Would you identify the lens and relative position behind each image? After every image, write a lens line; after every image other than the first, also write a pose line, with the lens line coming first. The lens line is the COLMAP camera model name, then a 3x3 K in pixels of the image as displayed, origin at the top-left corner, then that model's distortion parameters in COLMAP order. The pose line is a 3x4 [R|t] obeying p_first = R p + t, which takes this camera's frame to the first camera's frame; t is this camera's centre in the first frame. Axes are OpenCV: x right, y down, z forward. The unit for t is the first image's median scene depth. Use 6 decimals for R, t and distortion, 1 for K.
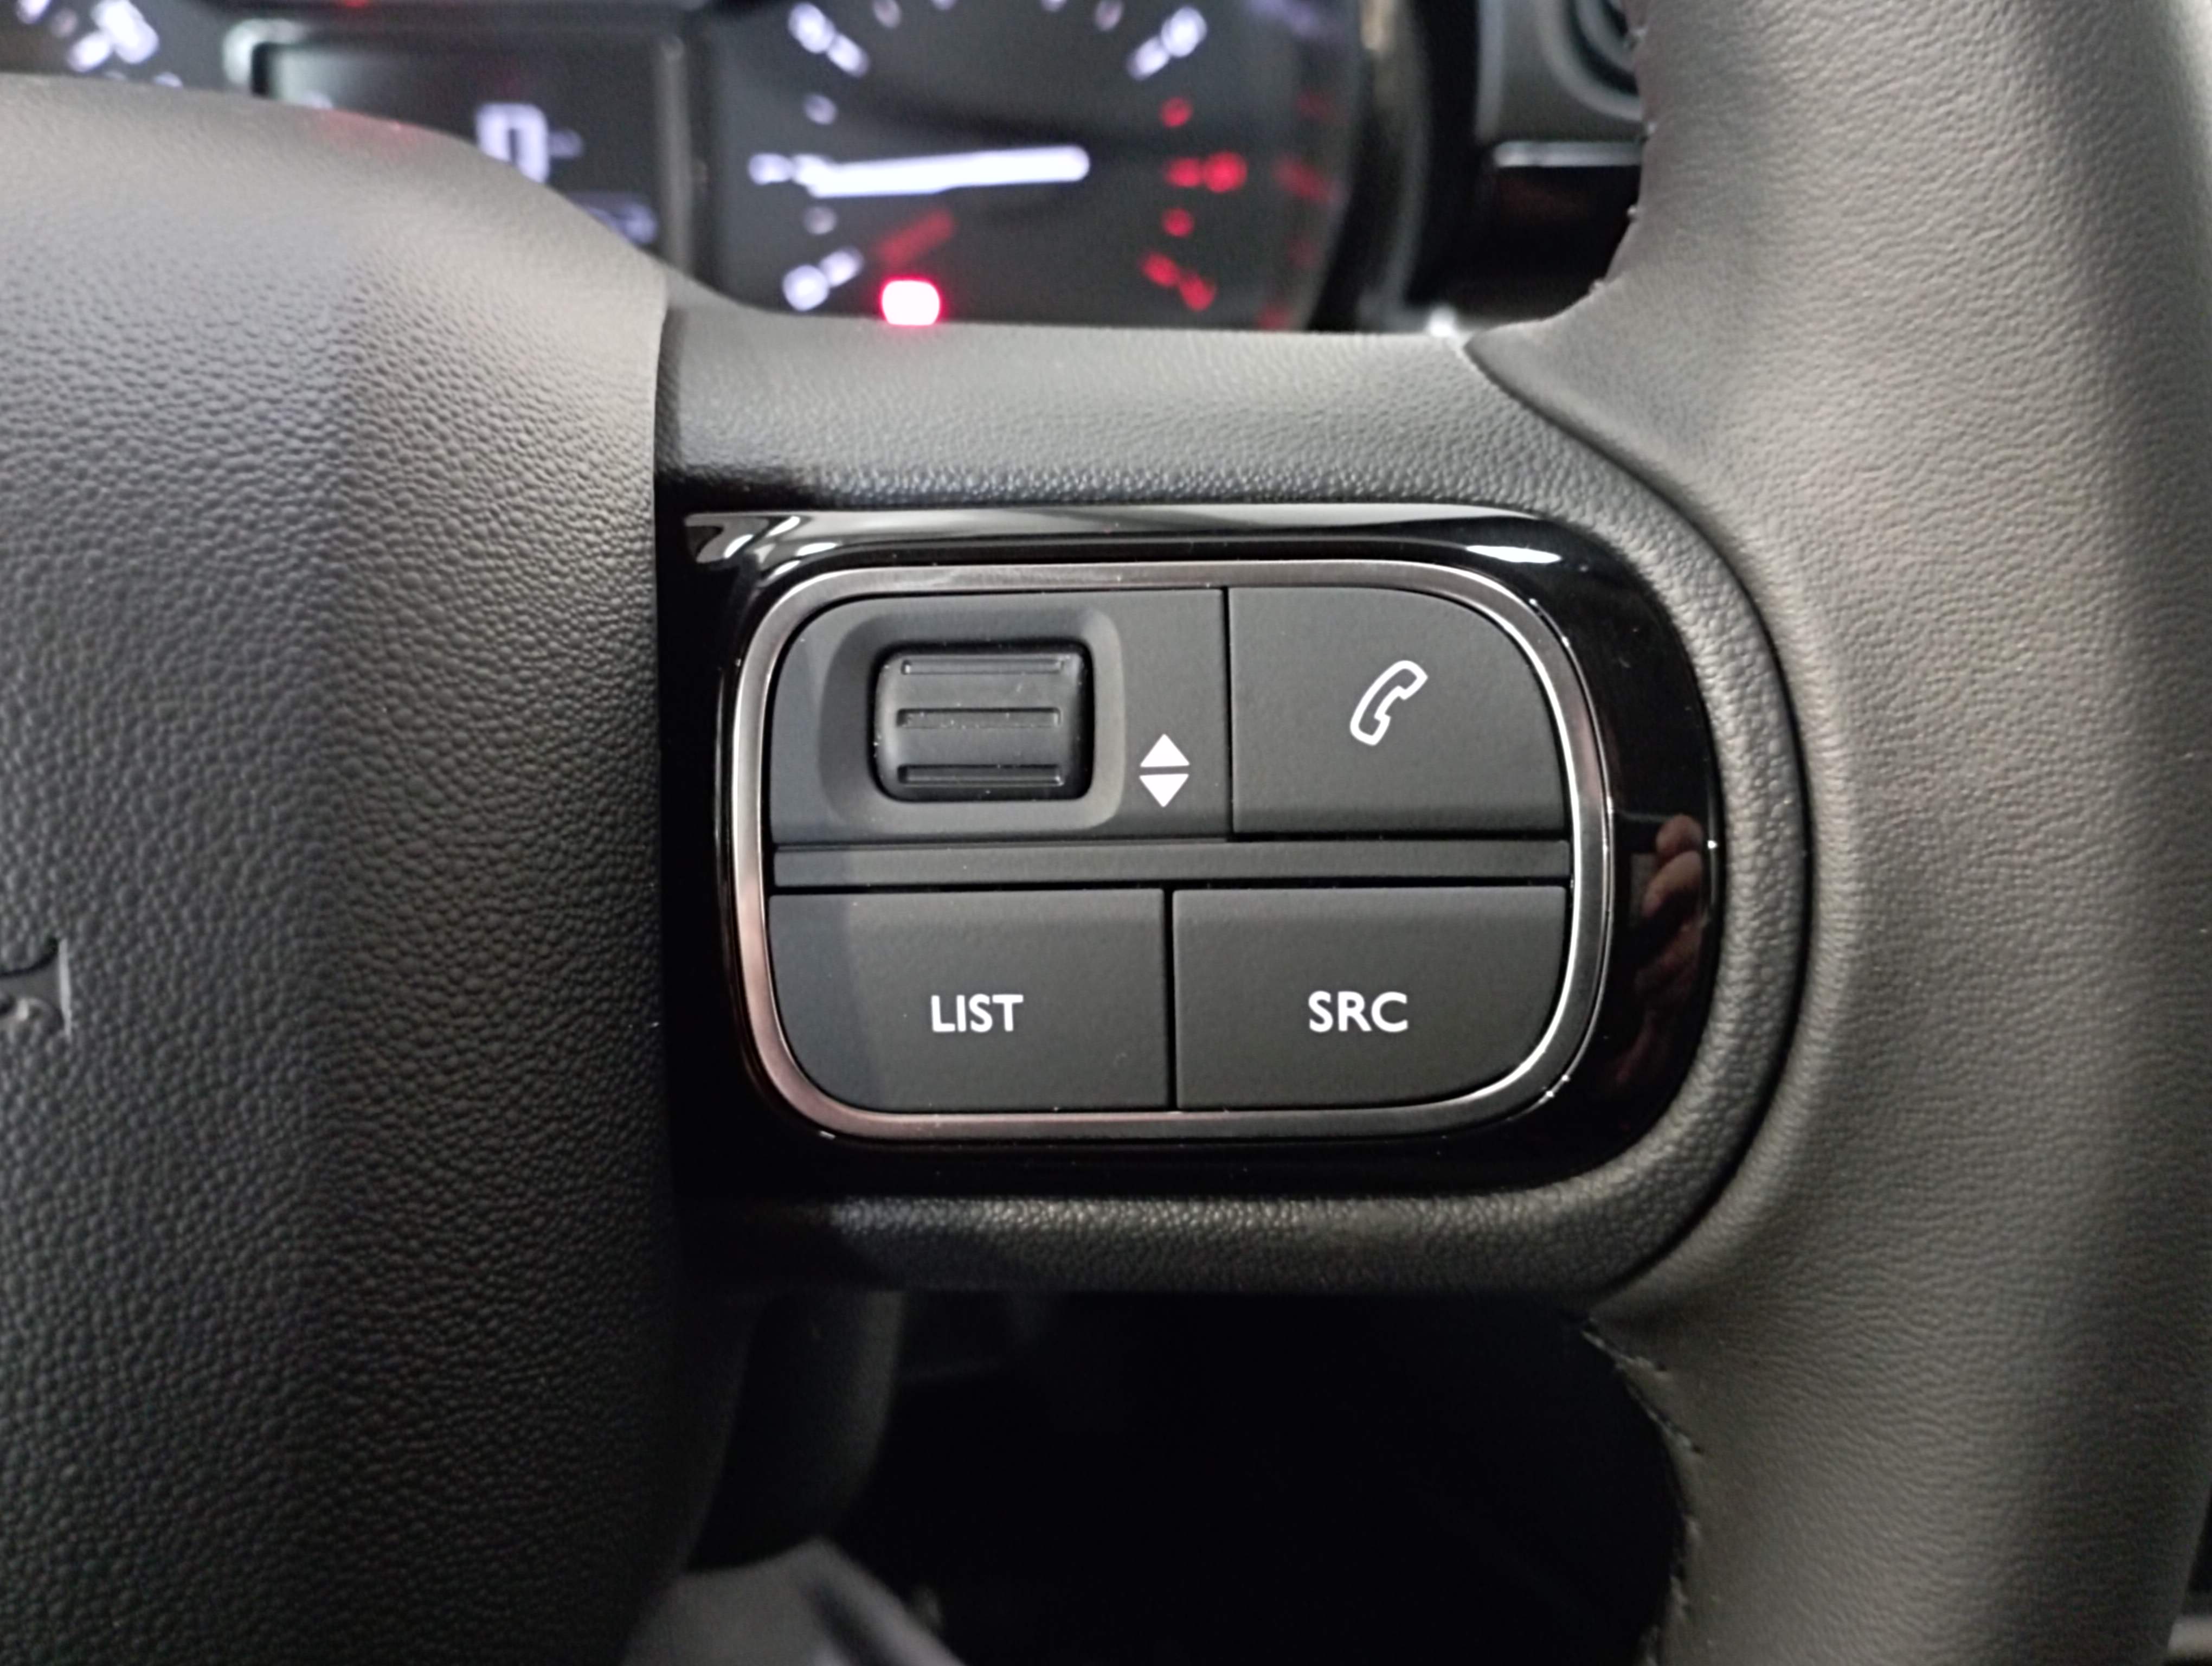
lens RADIAL K [[1934.4, 0, 1108.5], [0, 1934.4, 834.5], [0, 0, 1]] dist [0.088675, -0.093343]
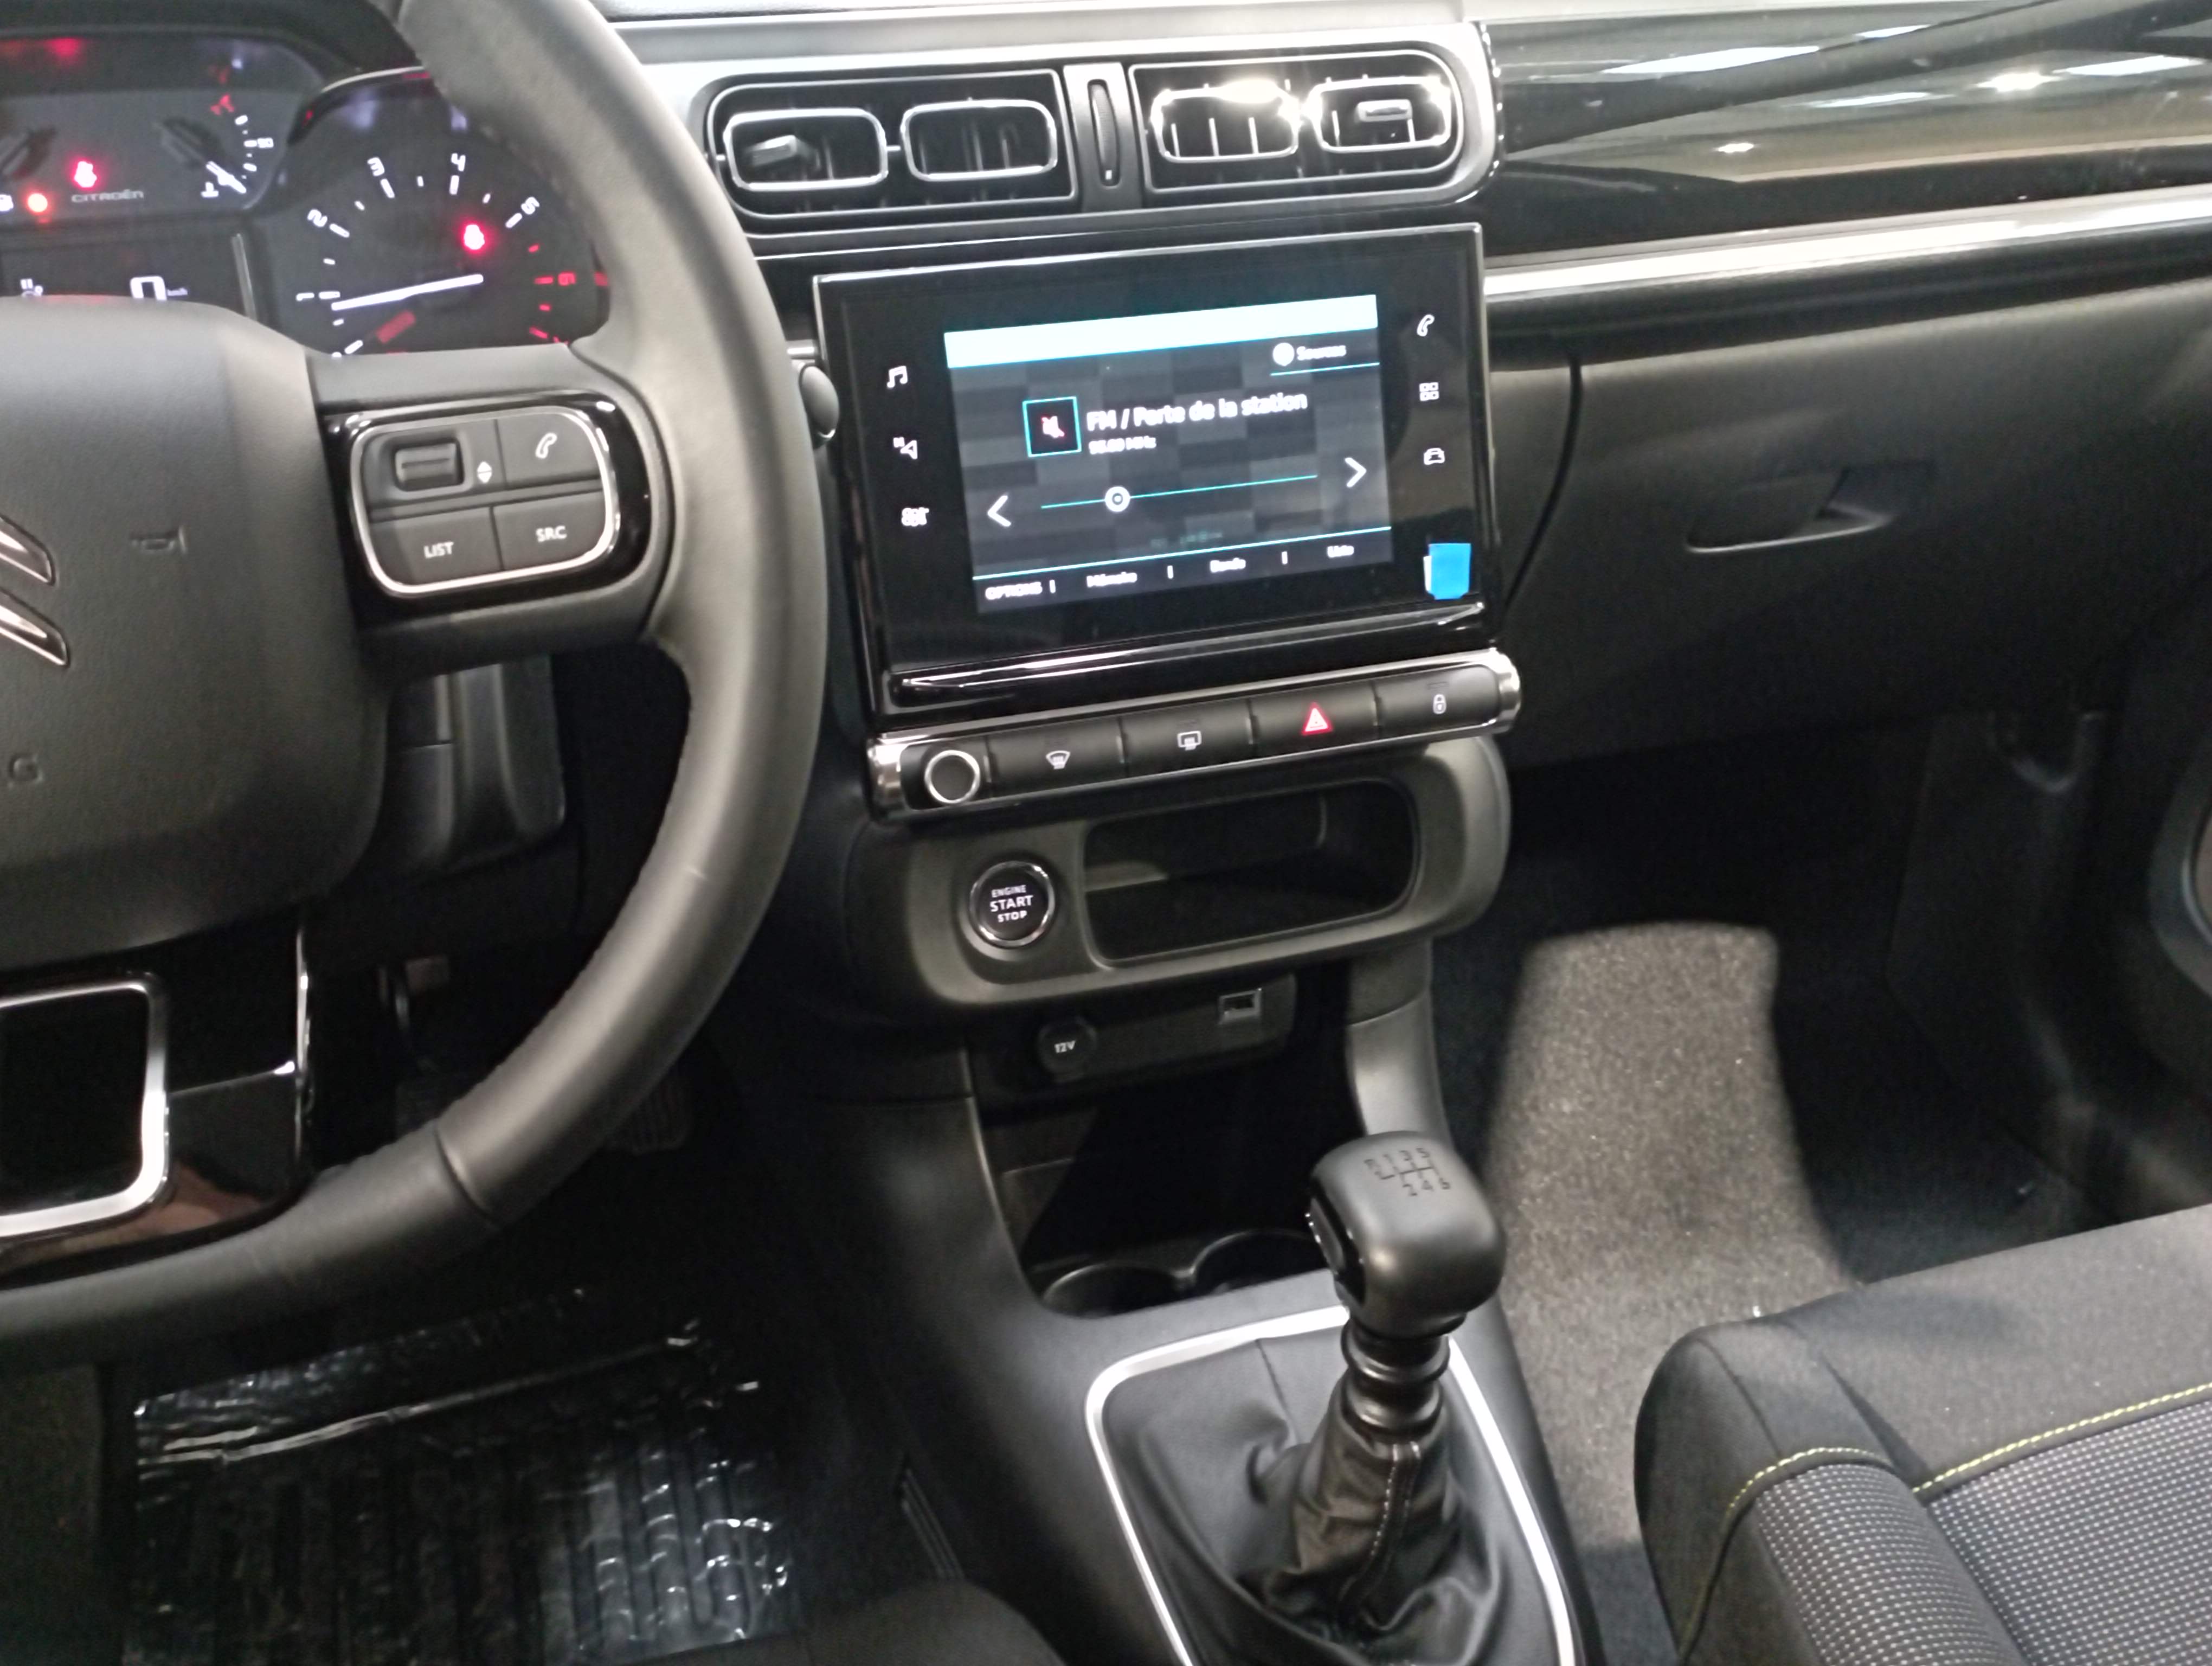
lens RADIAL K [[1934.4, 0, 1107.8], [0, 1934.4, 845.4], [0, 0, 1]] dist [0.088675, -0.093343]
pose [[0.968590, -0.141871, 0.204219, 0.297473], [0.146289, 0.989220, -0.006623, 0.807196], [-0.201078, 0.036290, 0.978903, -2.613196]]
